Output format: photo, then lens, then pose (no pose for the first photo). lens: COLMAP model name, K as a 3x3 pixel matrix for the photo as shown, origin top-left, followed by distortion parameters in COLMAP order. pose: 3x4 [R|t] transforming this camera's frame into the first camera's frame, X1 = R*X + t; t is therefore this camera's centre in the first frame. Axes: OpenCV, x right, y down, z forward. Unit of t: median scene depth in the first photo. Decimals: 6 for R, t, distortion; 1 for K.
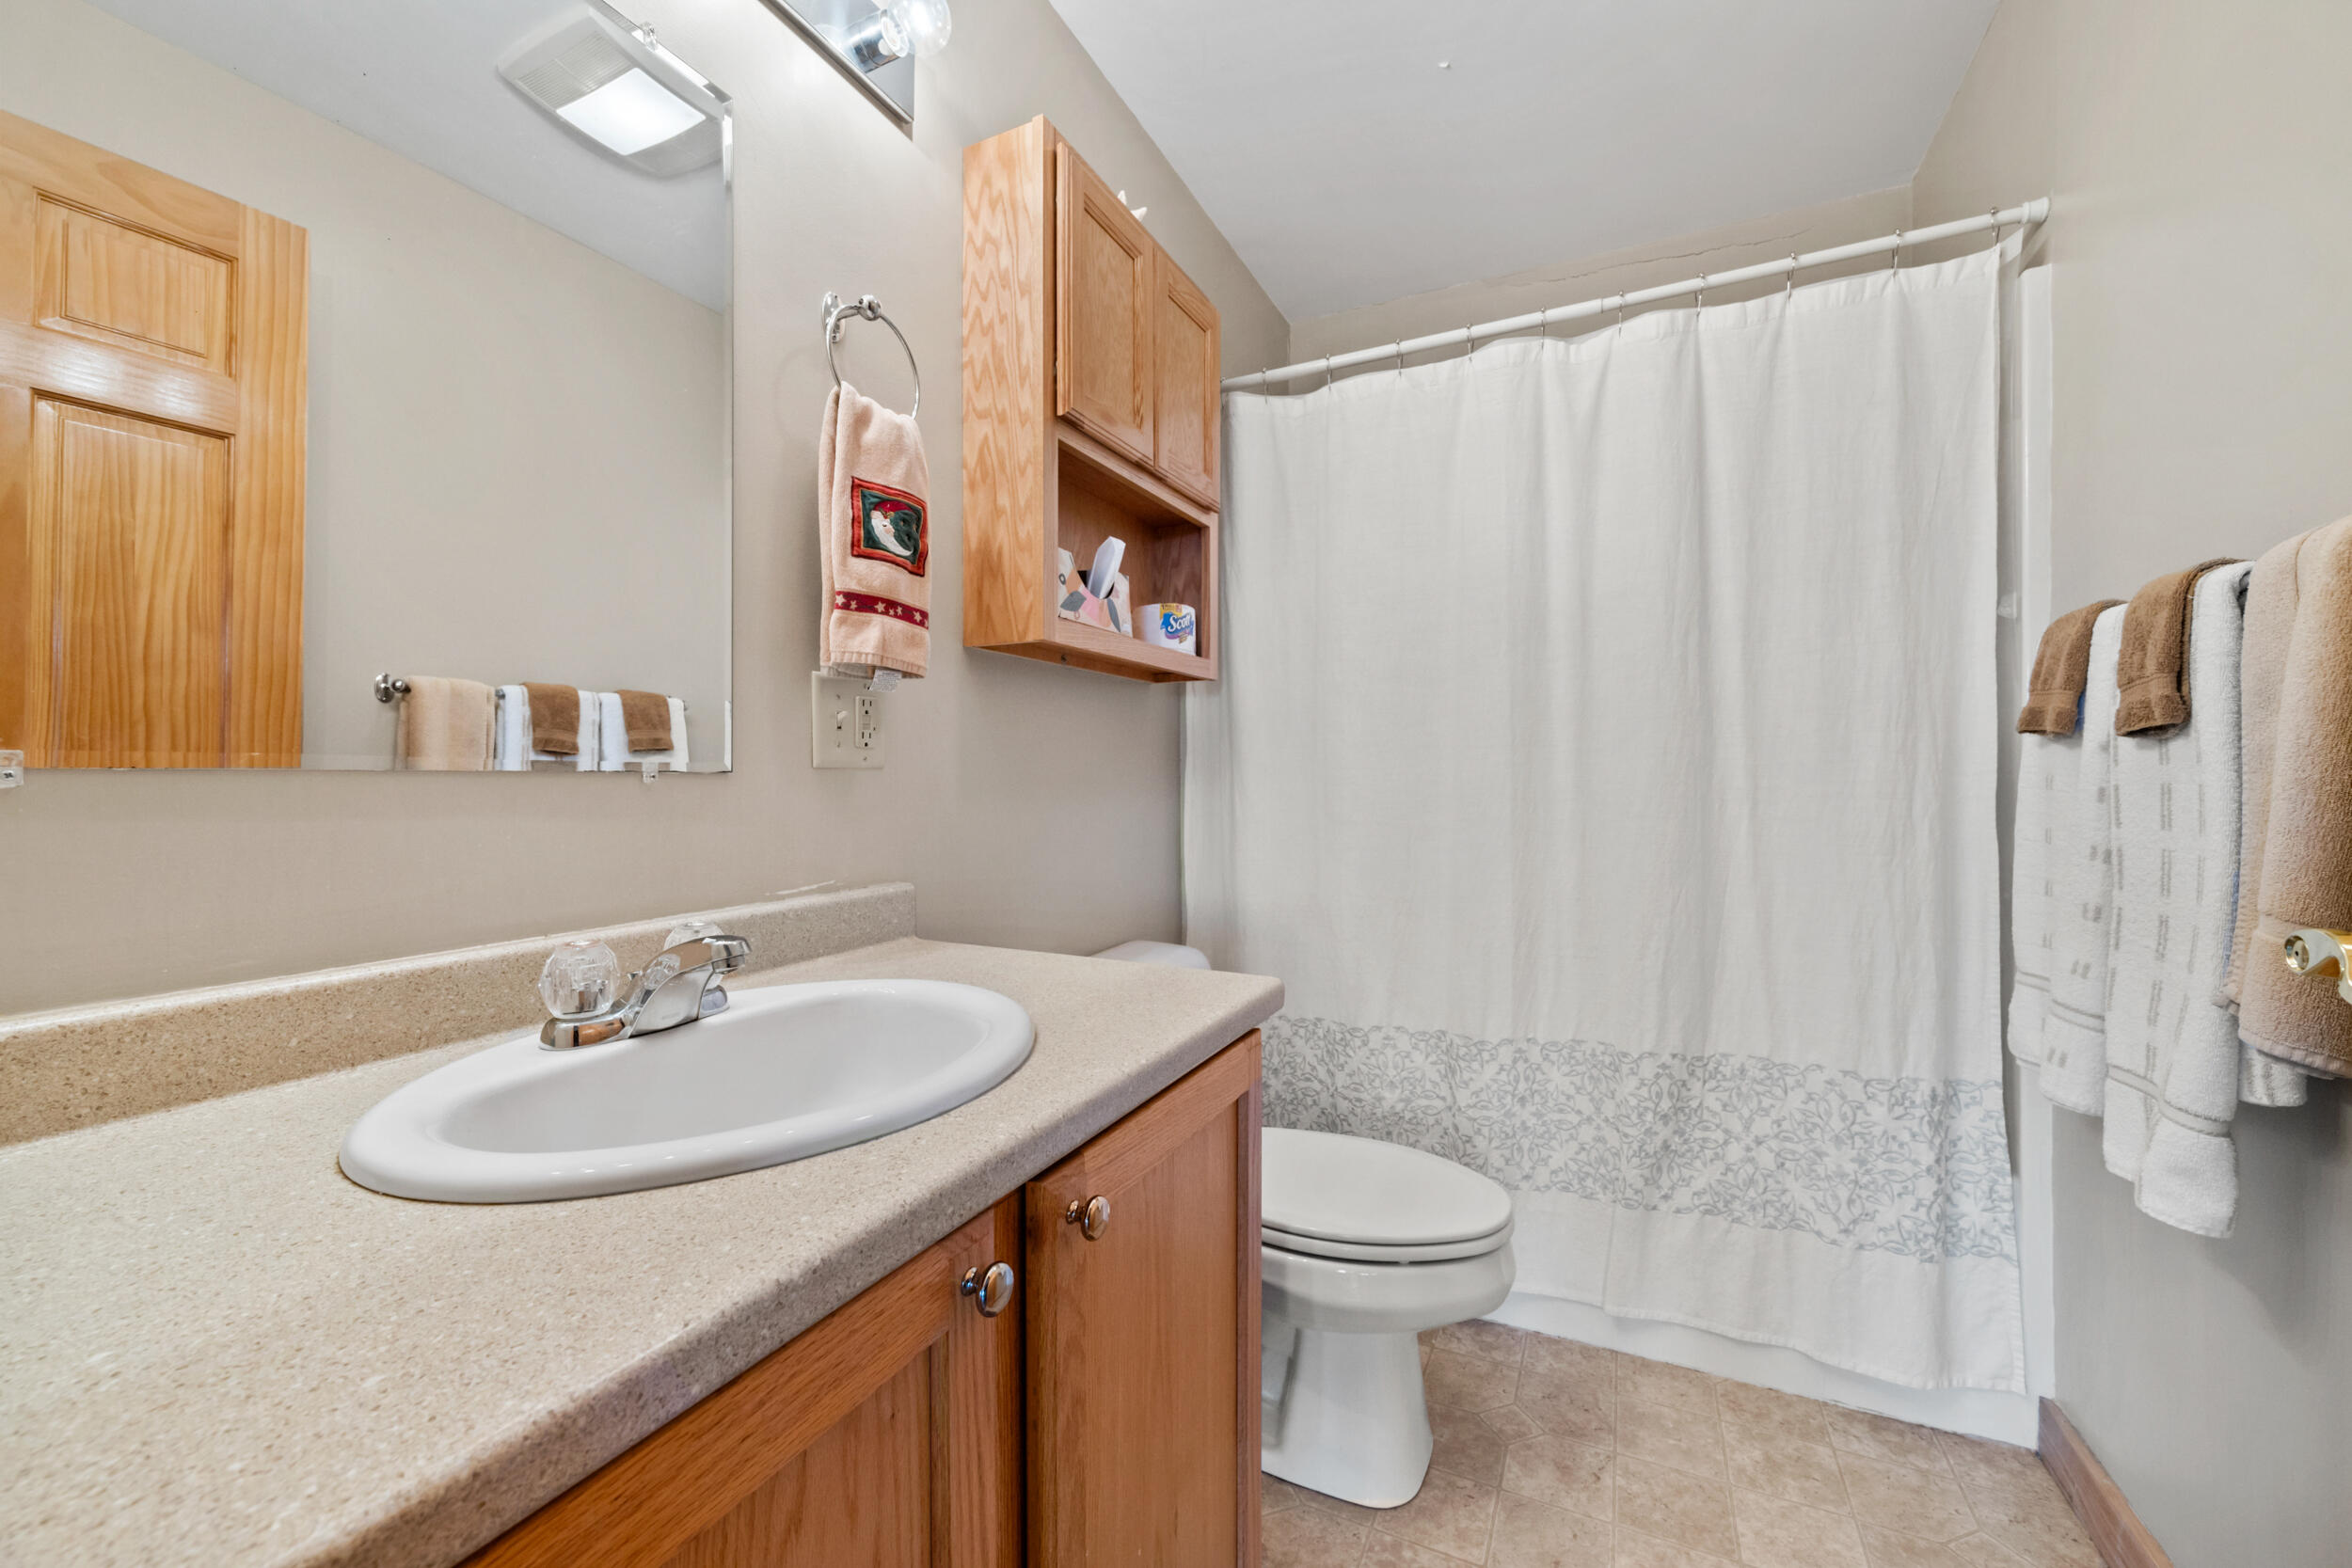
lens RADIAL K [[911.2, 0, 1176.0], [0, 911.2, 784.0], [0, 0, 1]] dist [0.000276, -0.000031]
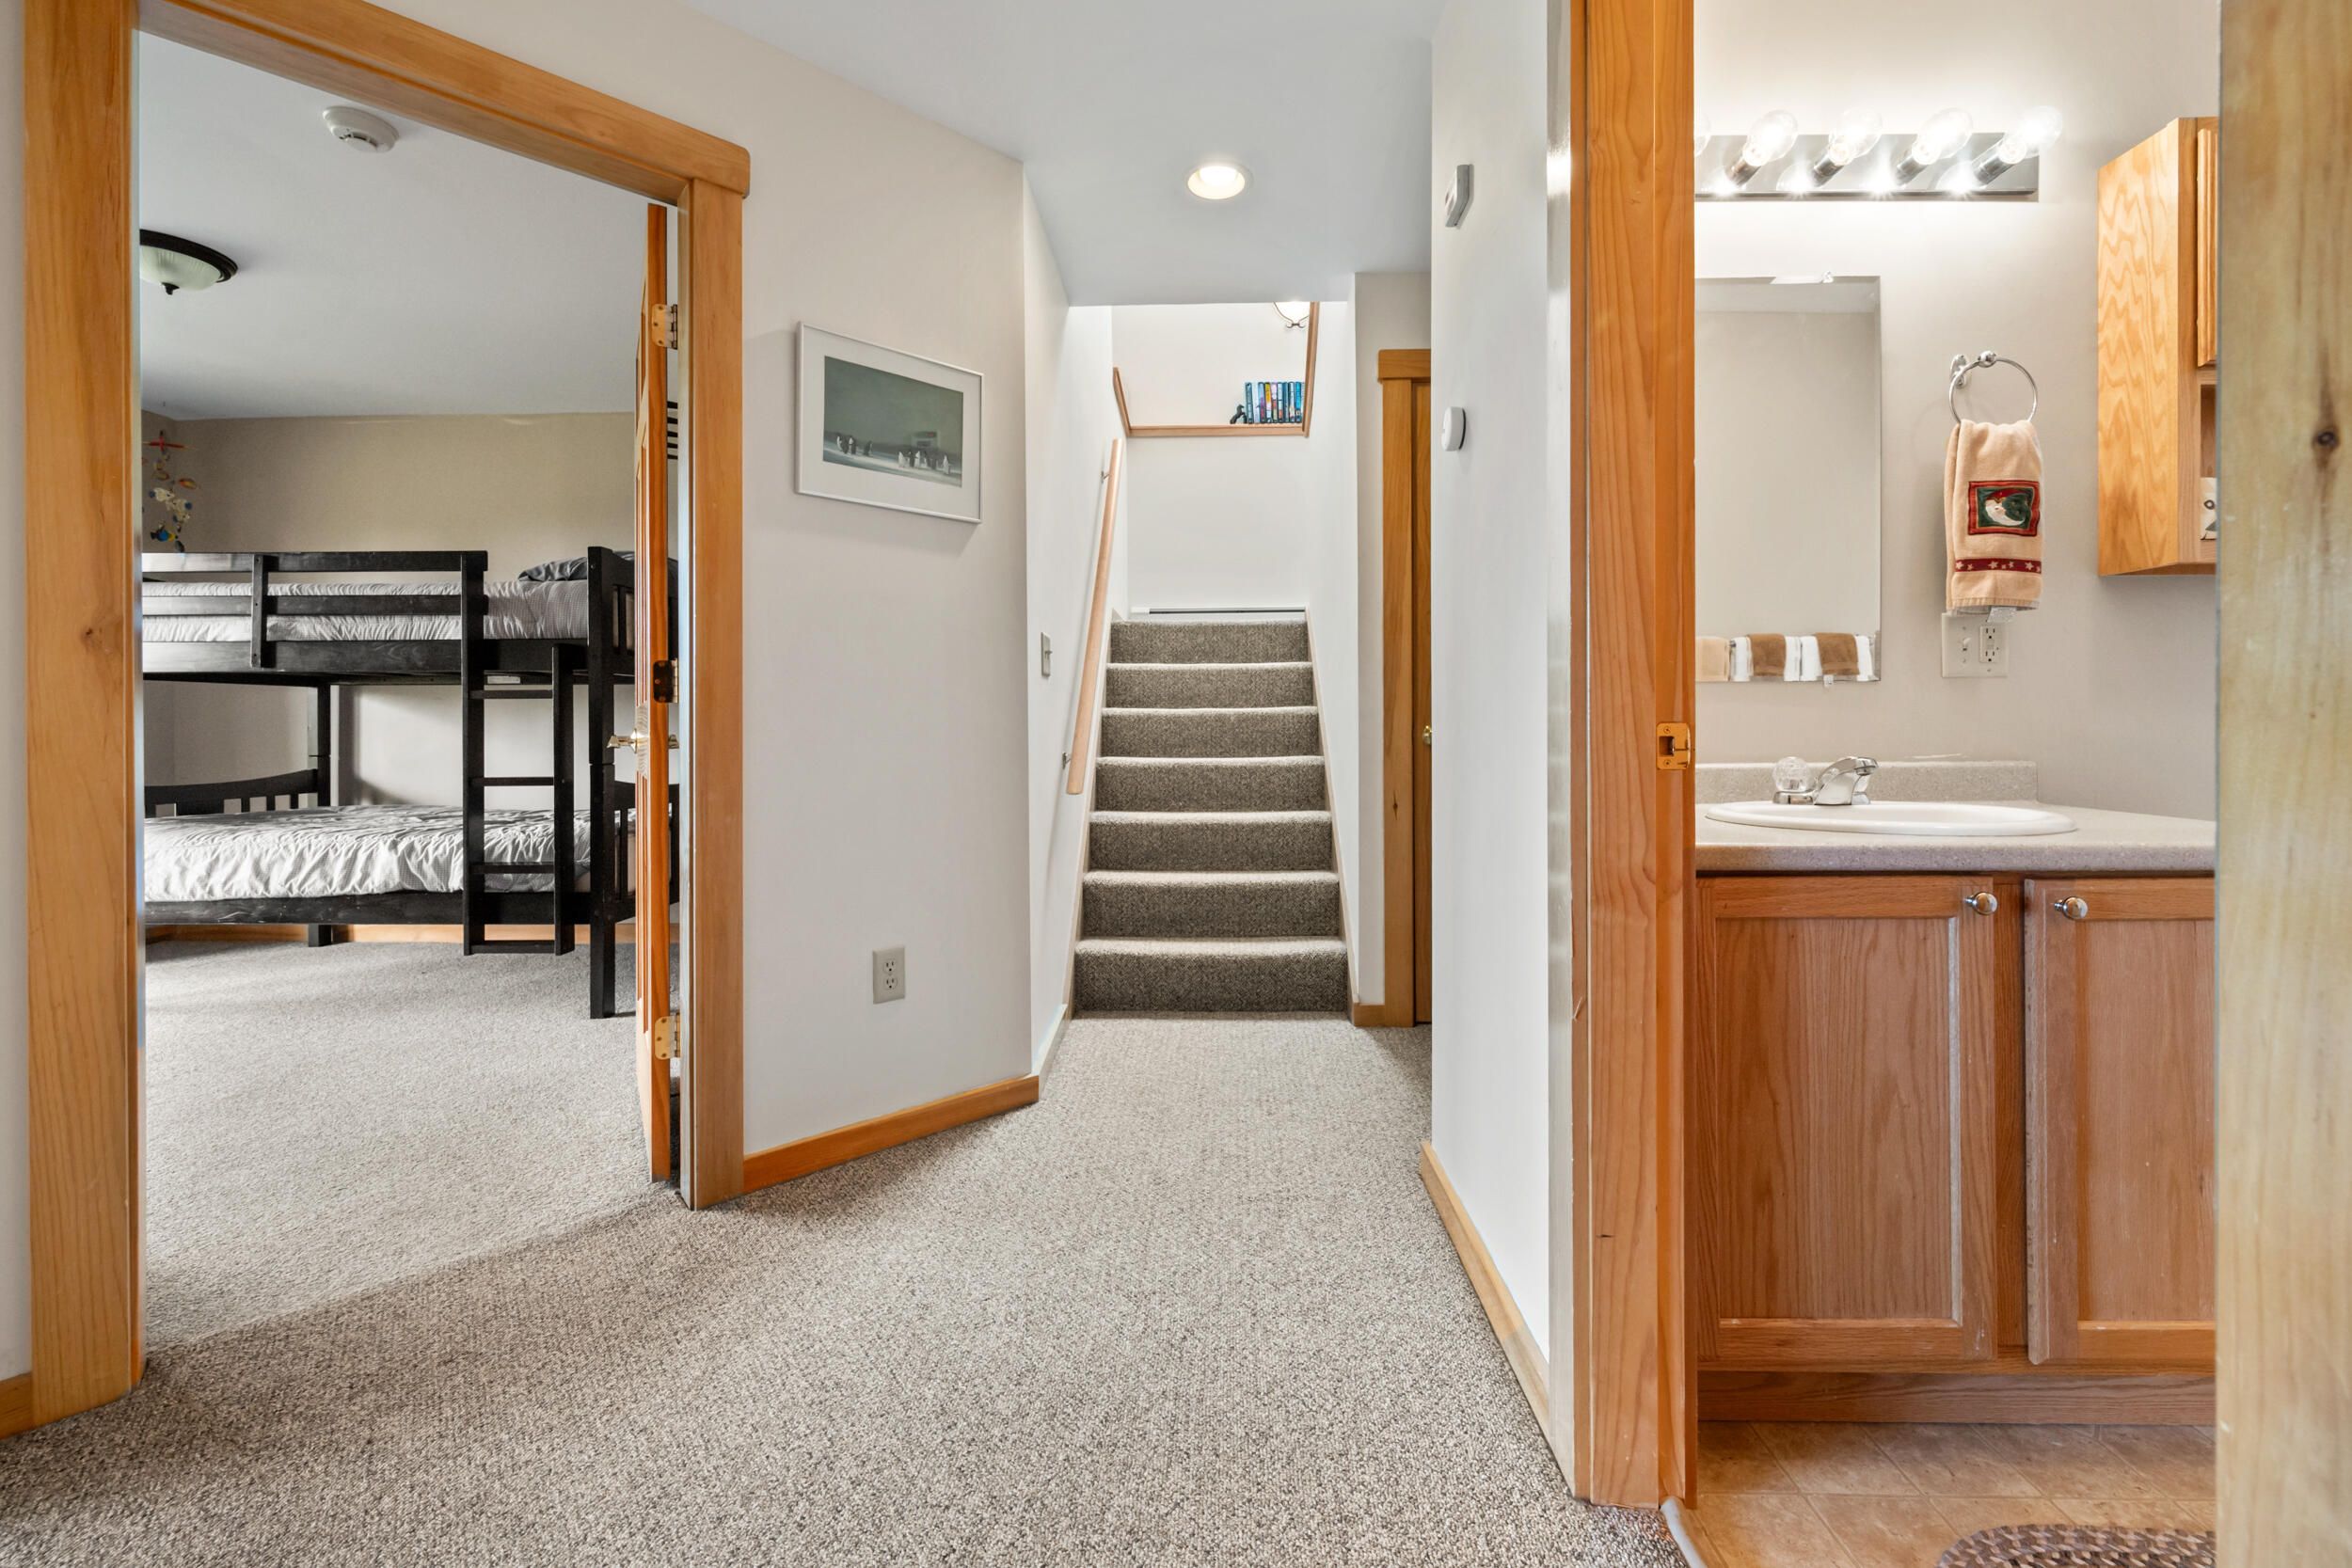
lens RADIAL K [[937.9, 0, 1197.4], [0, 937.9, 721.3], [0, 0, 1]] dist [0.001032, -0.000163]
pose [[0.421573, -0.002570, -0.906791, 0.463382], [-0.003111, 0.999986, -0.004281, 0.061818], [0.906789, 0.004626, 0.421559, -0.730009]]
